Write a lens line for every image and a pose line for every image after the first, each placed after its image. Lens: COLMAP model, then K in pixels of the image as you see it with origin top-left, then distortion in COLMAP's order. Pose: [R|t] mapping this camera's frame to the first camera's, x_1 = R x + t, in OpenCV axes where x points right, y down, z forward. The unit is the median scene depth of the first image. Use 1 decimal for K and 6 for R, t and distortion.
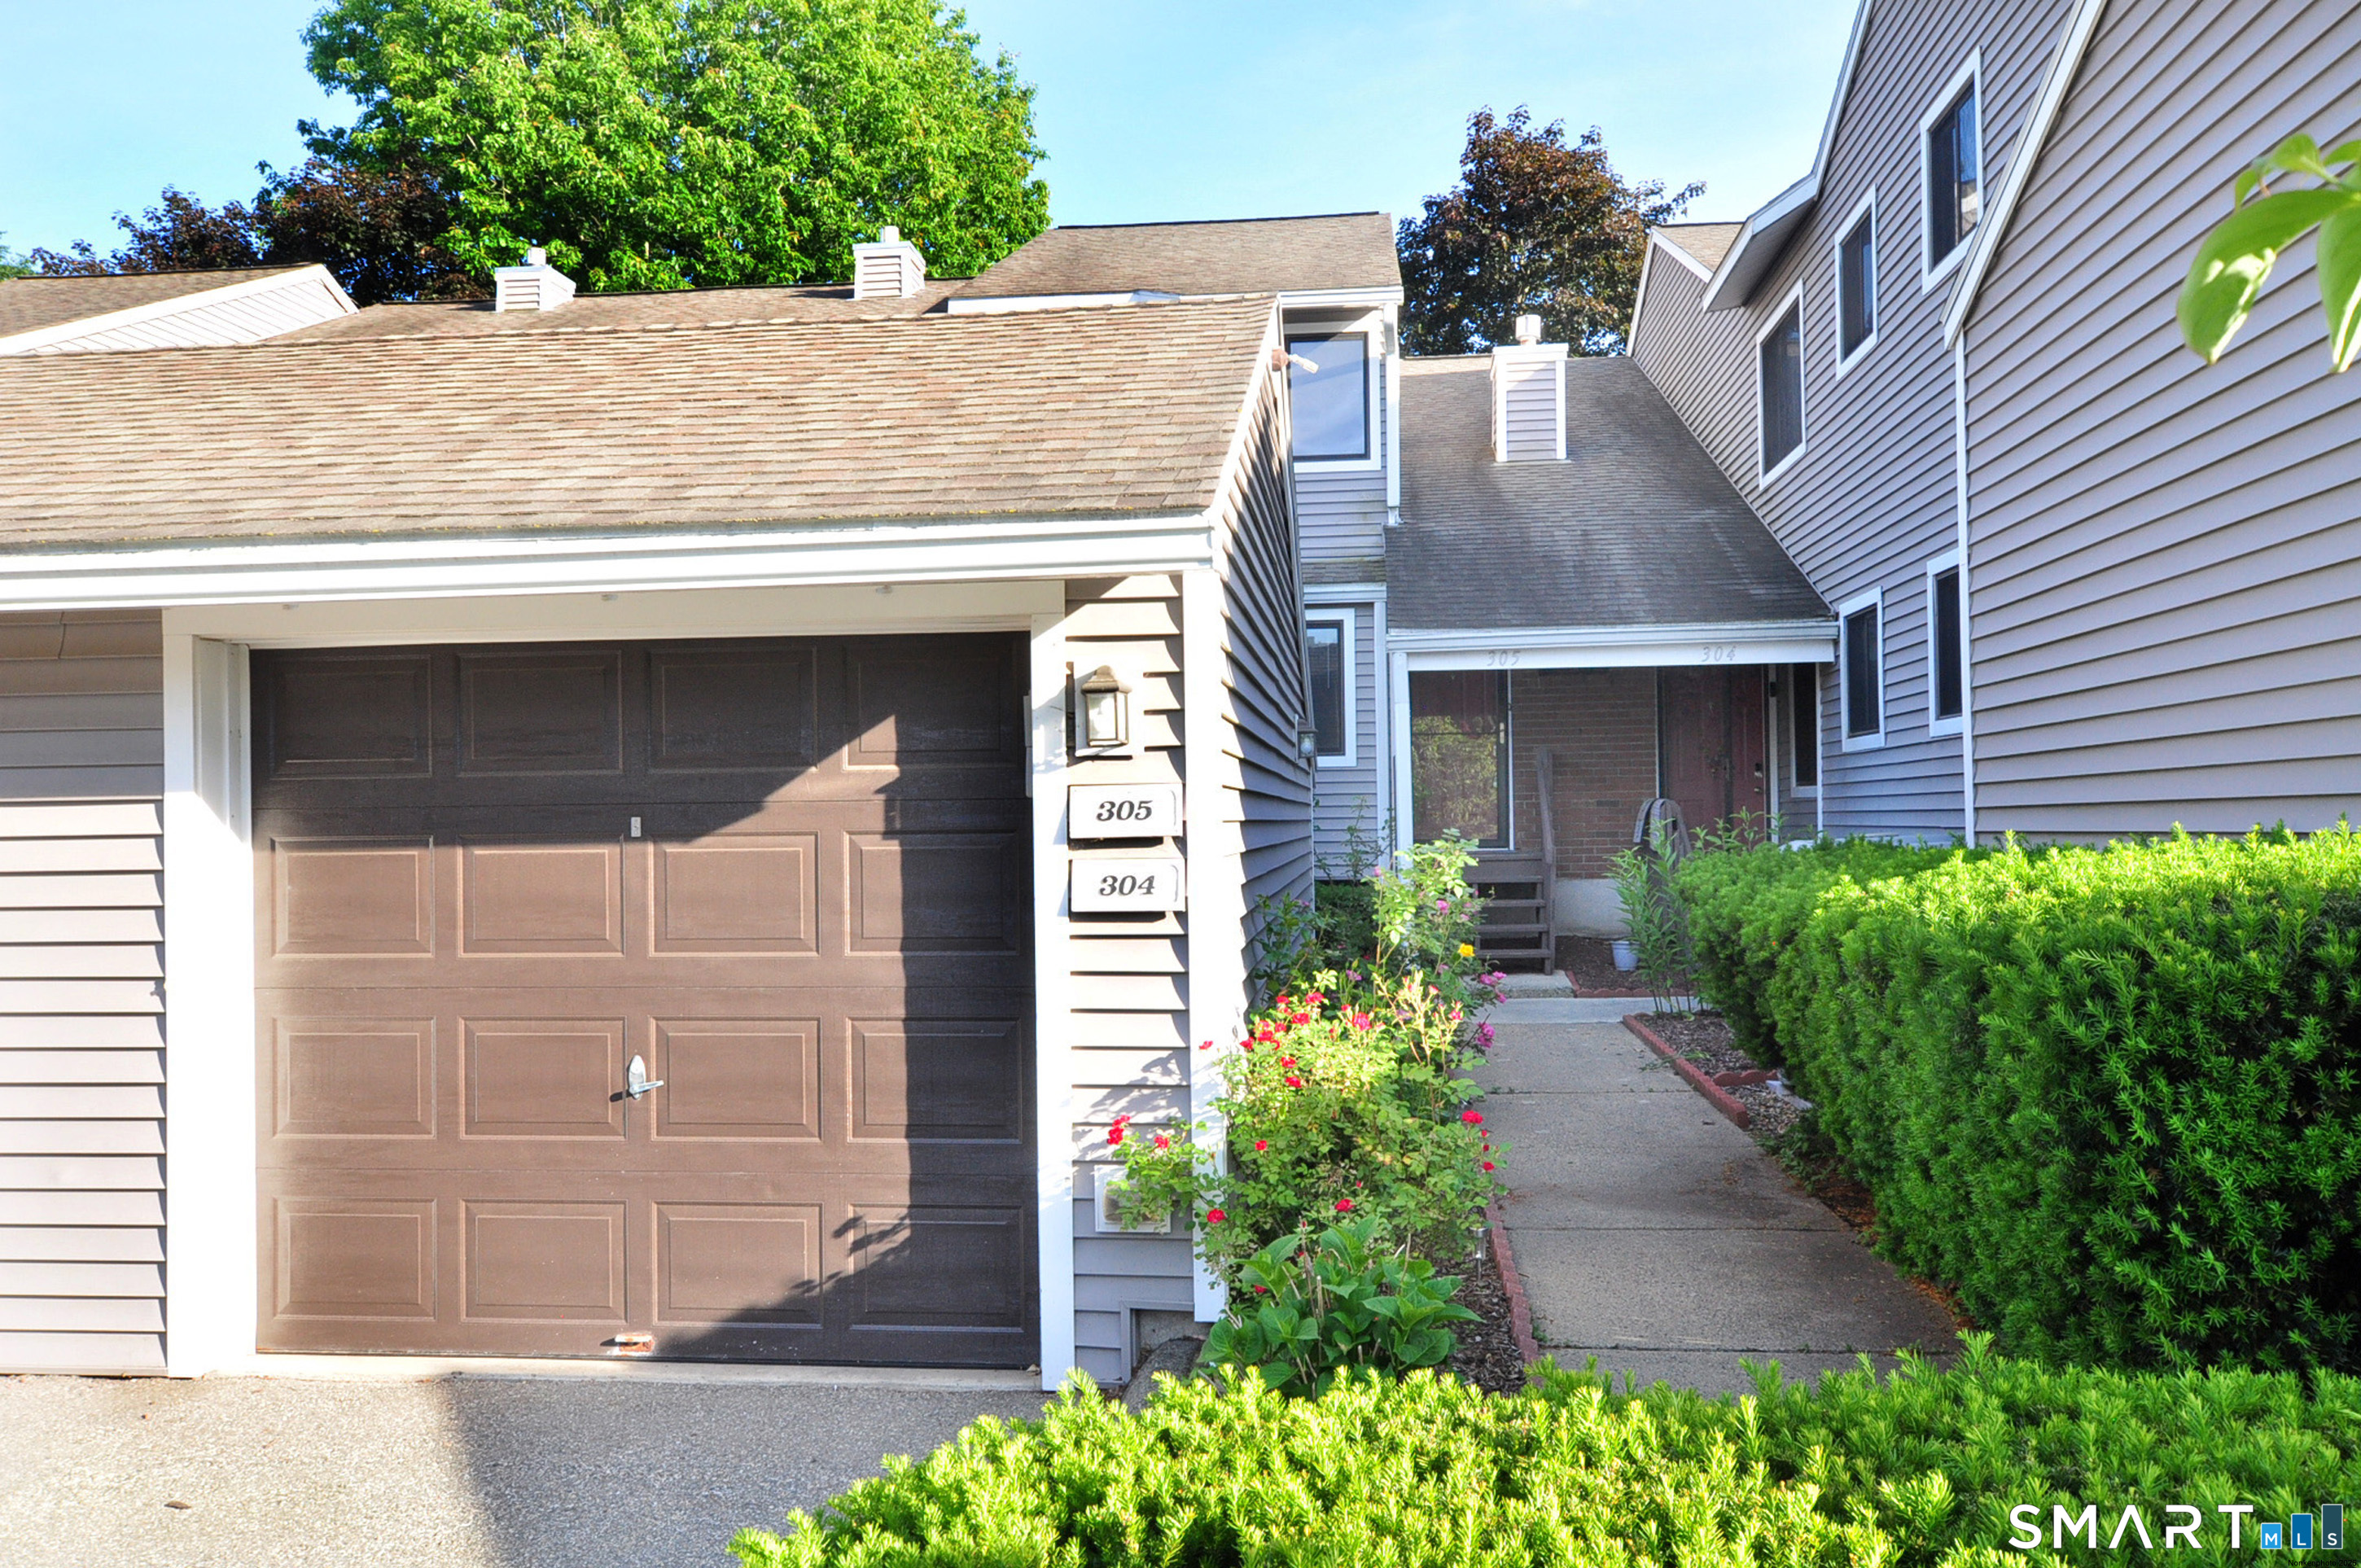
lens RADIAL K [[1825.1, 0, 1184.5], [0, 1825.1, 816.2], [0, 0, 1]] dist [0.001621, 0.003257]
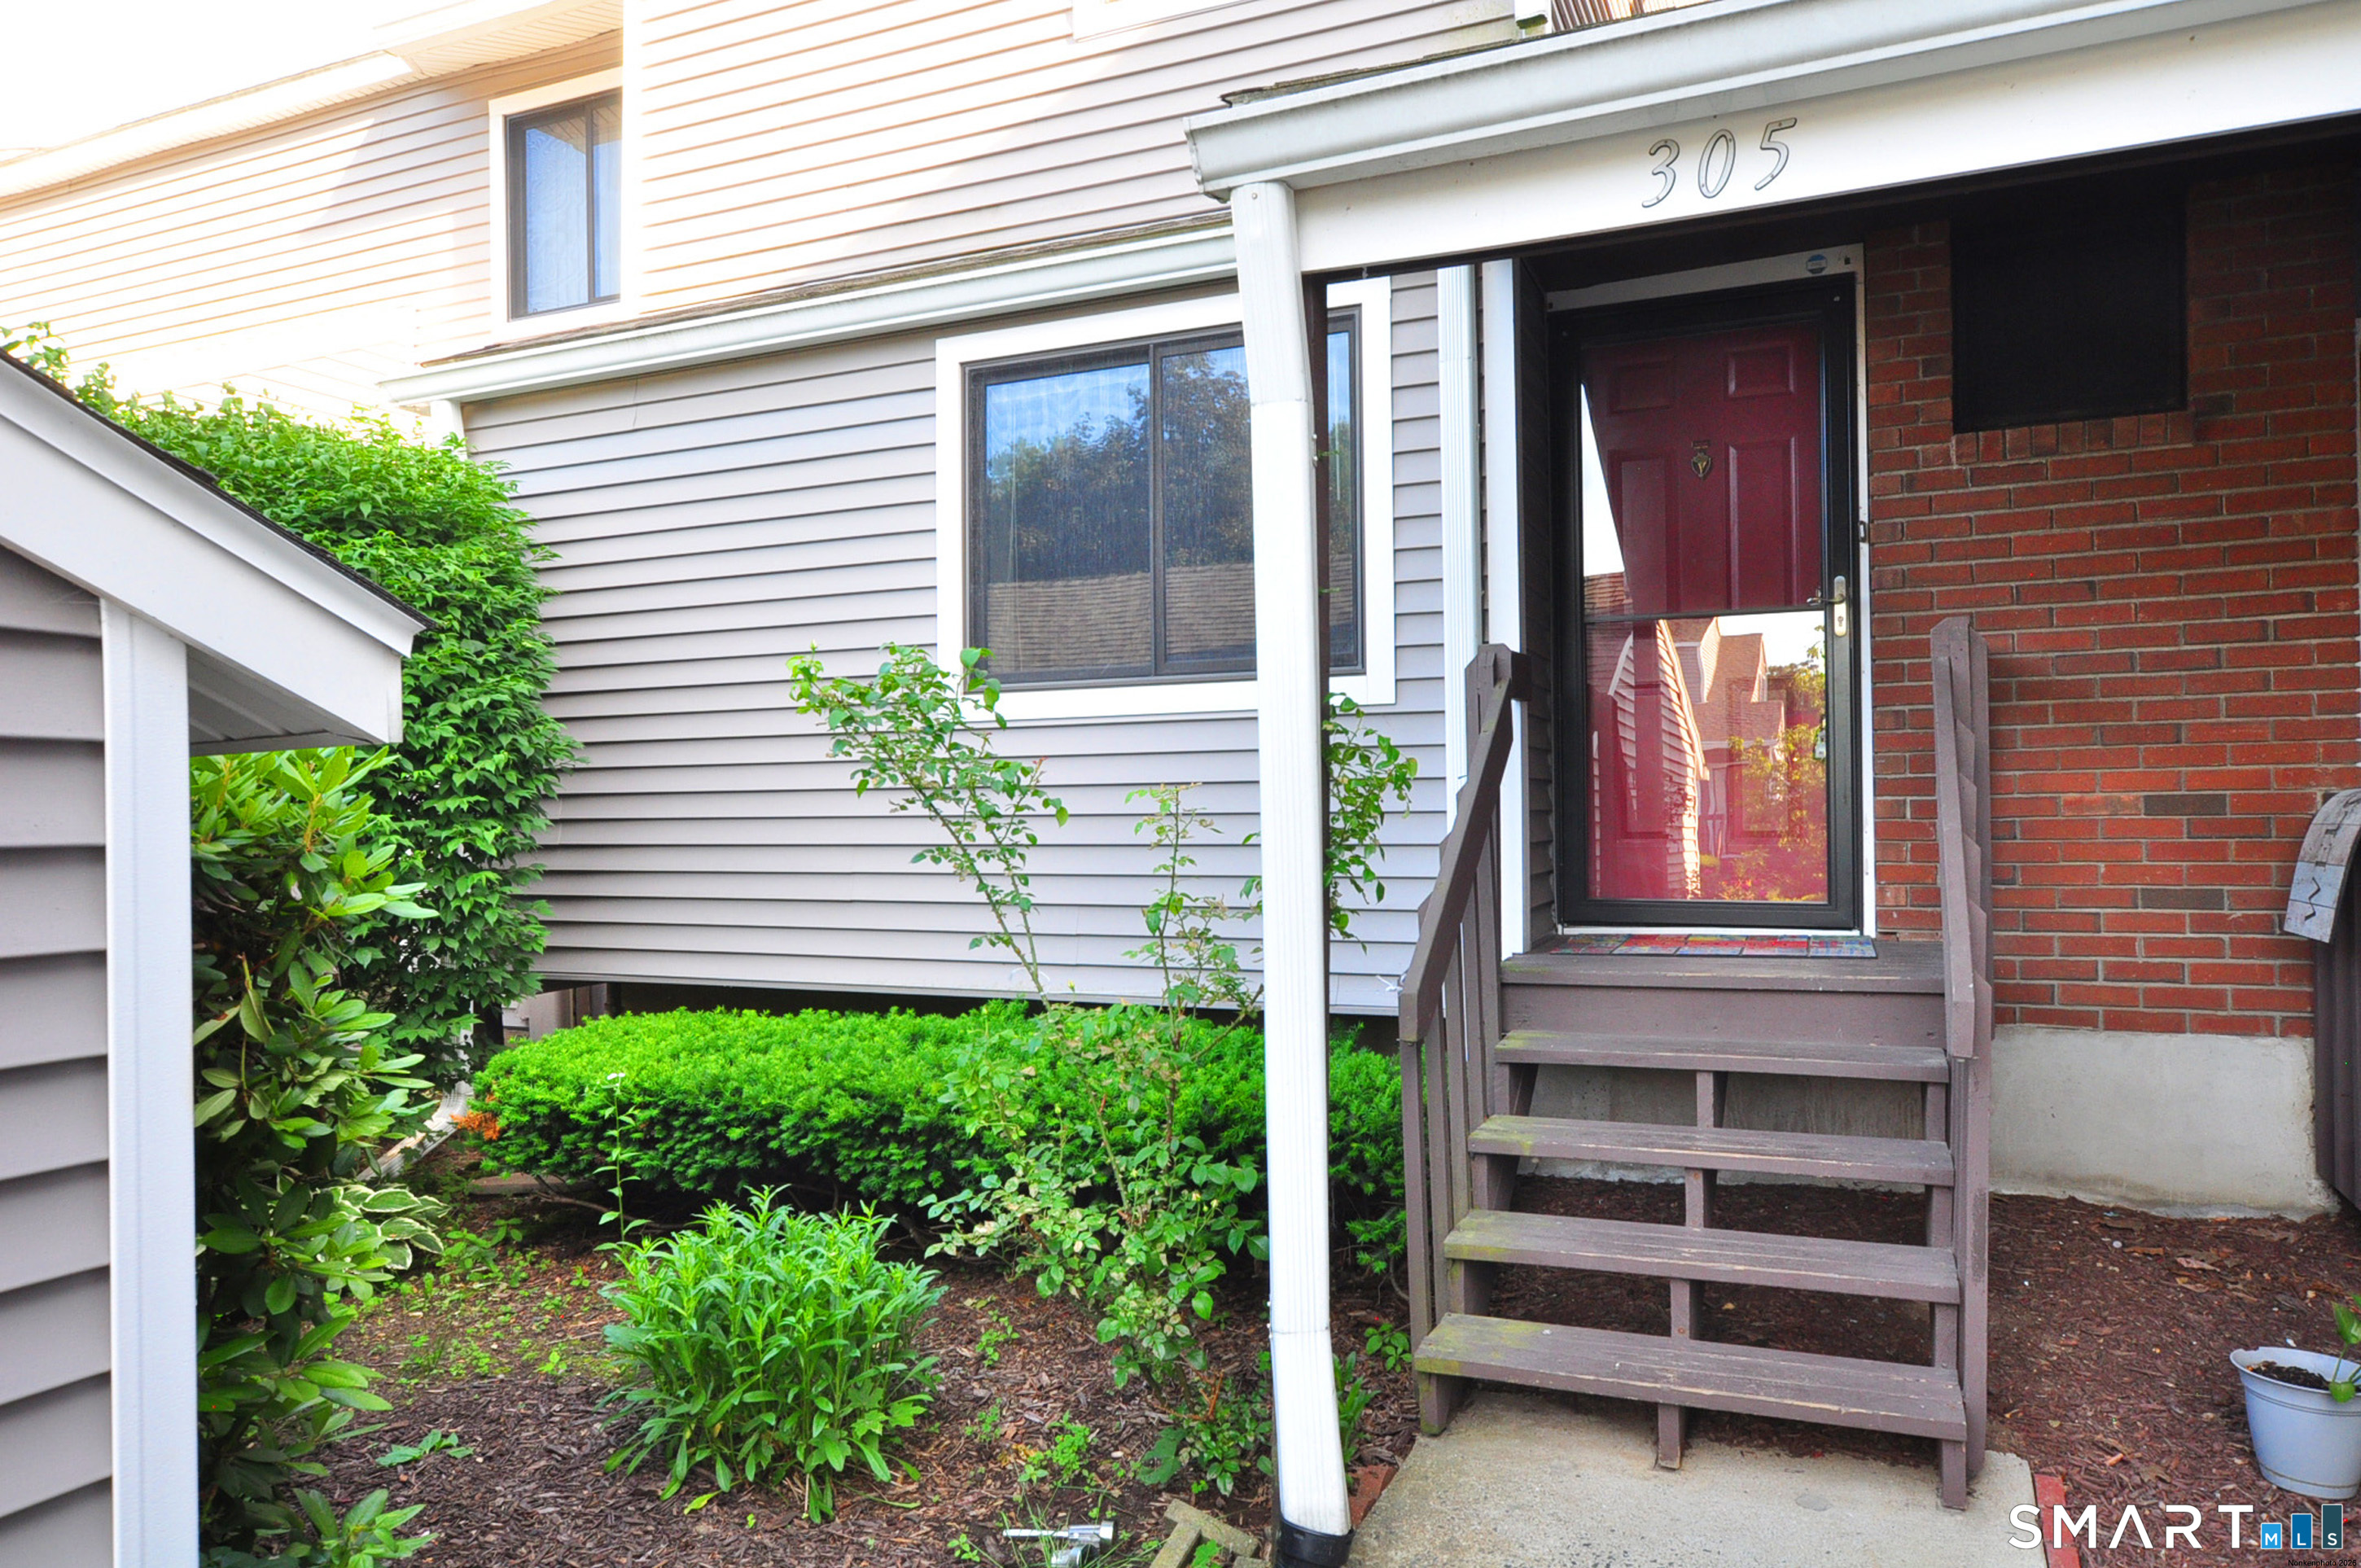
lens RADIAL K [[1547.4, 0, 1182.5], [0, 1547.4, 790.0], [0, 0, 1]] dist [0.019476, -0.001427]
pose [[0.954014, -0.001144, -0.299761, 0.143688], [-0.000555, 0.999984, -0.005582, -0.008017], [0.299762, 0.005492, 0.953998, 0.677003]]
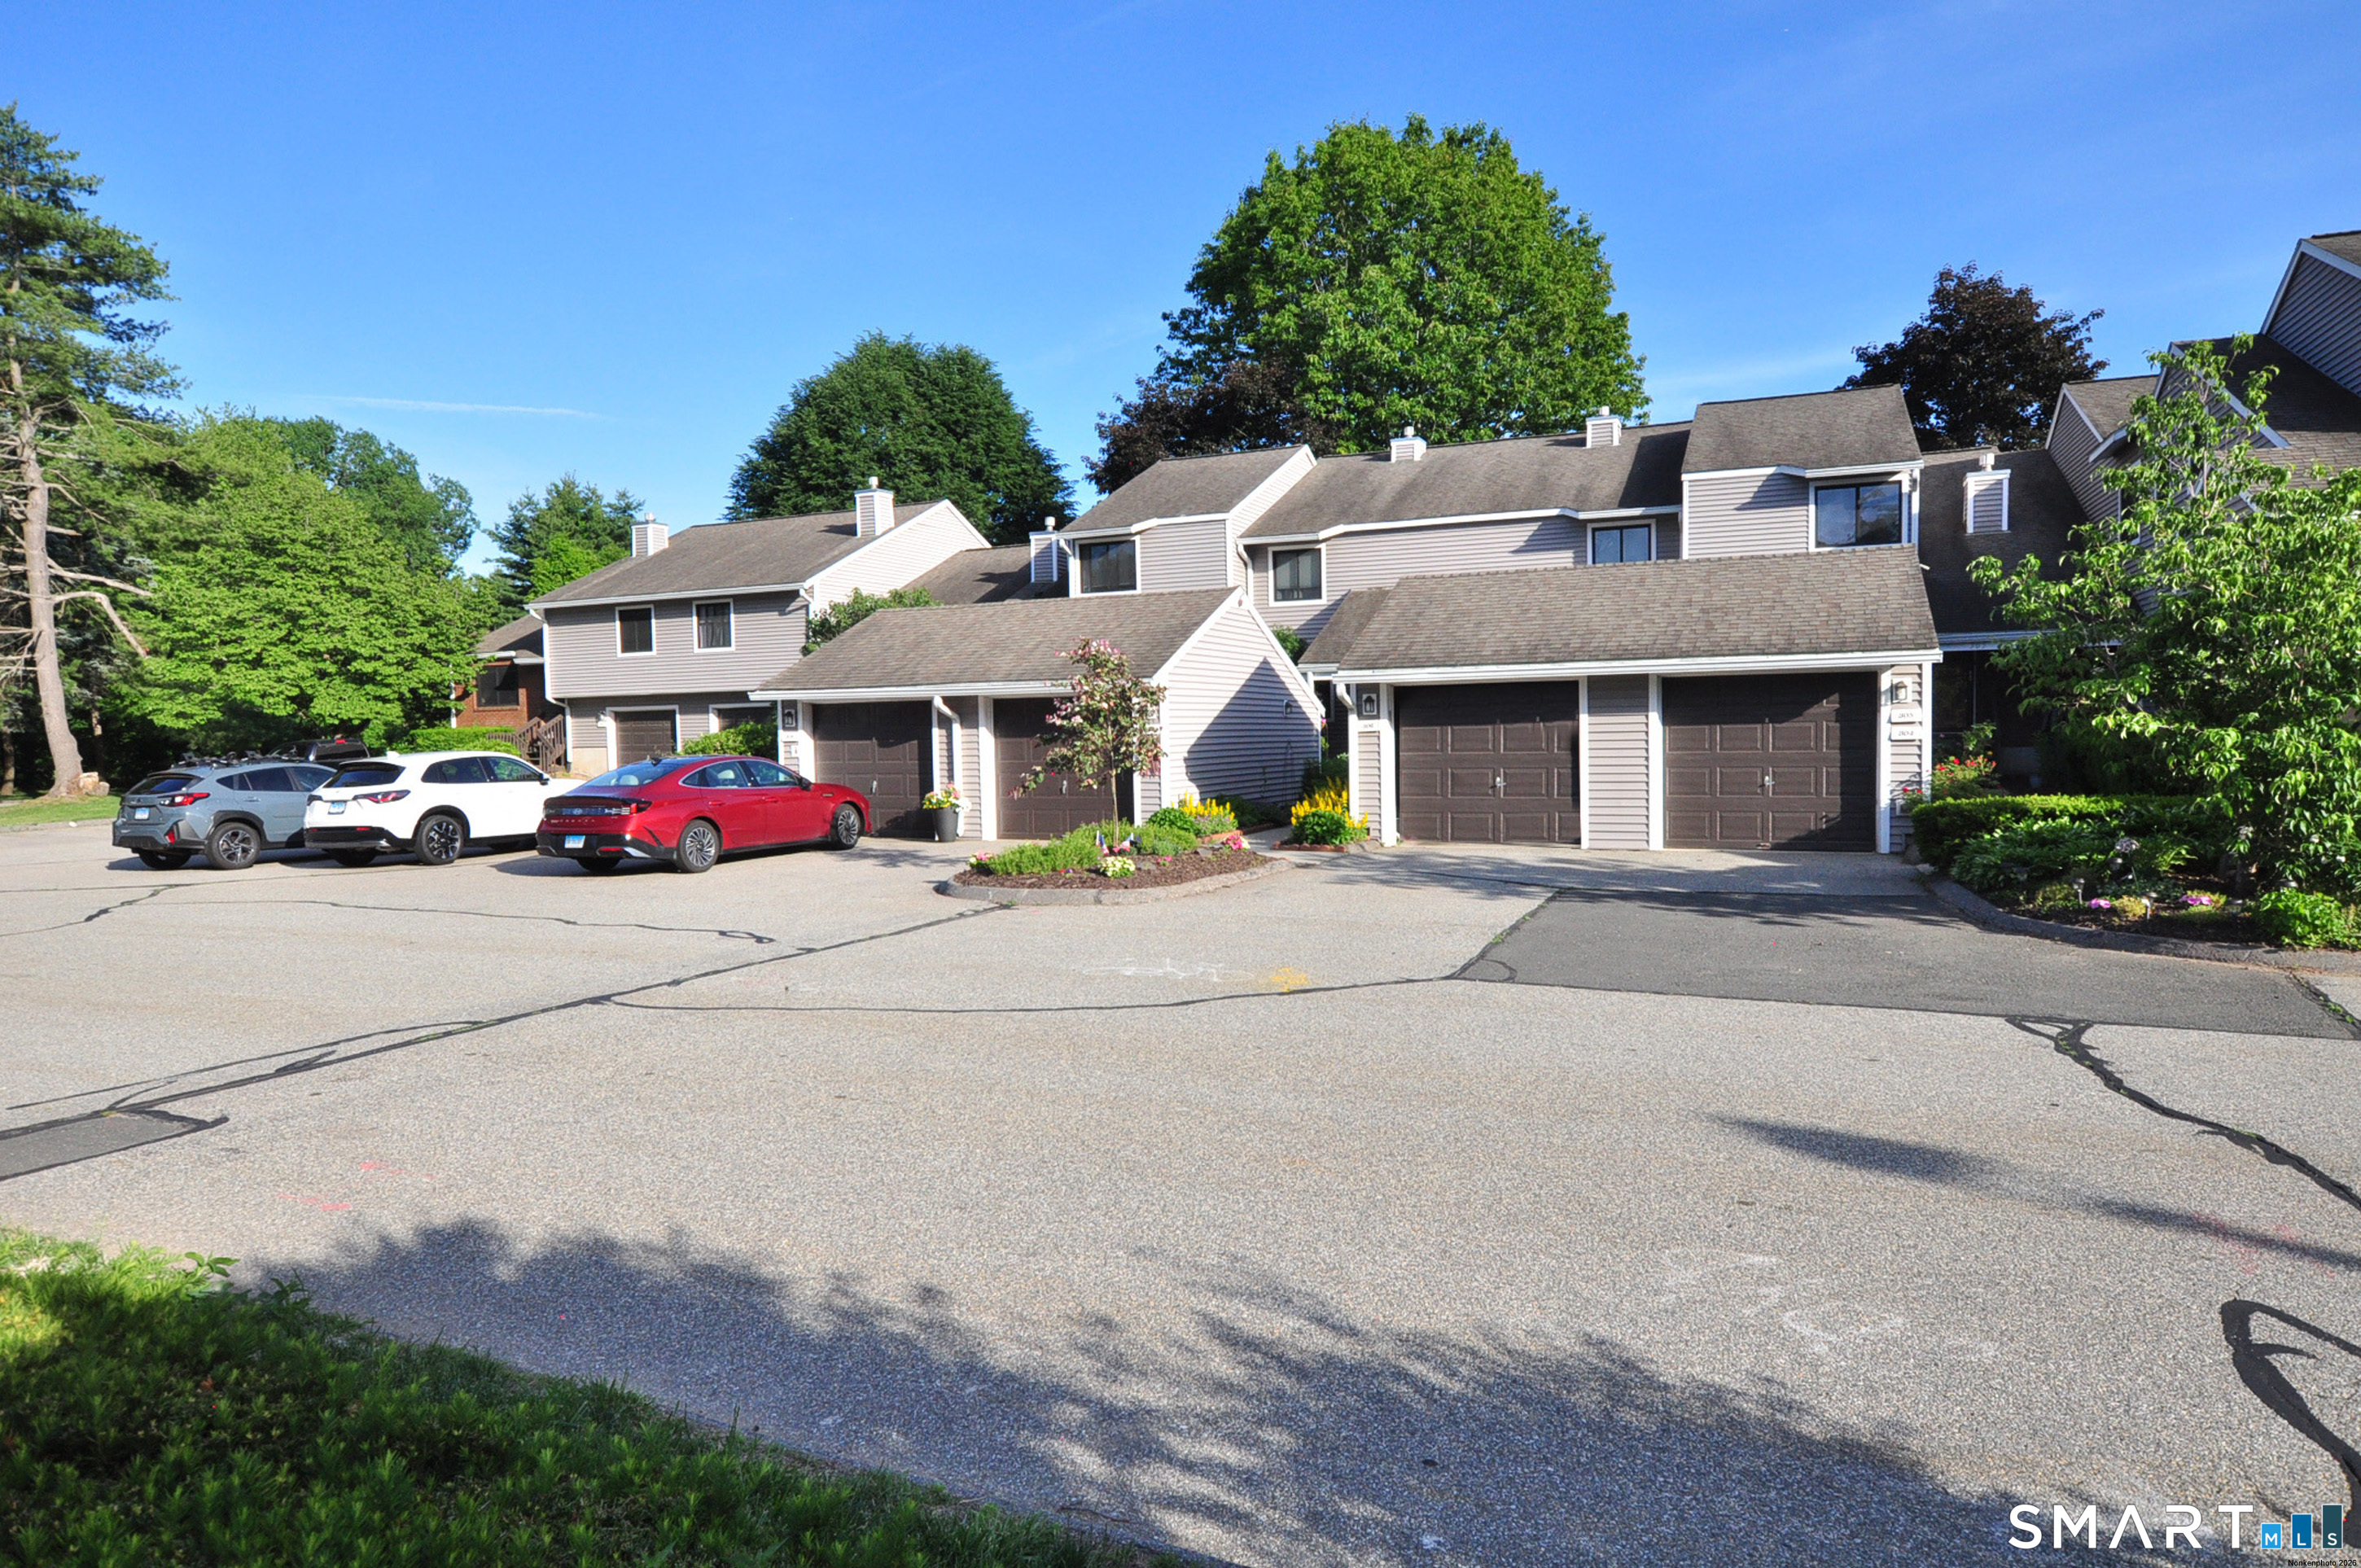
lens RADIAL K [[1422.5, 0, 1181.0], [0, 1422.5, 779.3], [0, 0, 1]] dist [-0.003165, -0.000304]
pose [[0.953610, 0.005498, -0.300994, -0.191820], [0.007164, 0.999136, 0.040947, -0.000551], [0.300959, -0.041204, 0.952747, -0.790723]]
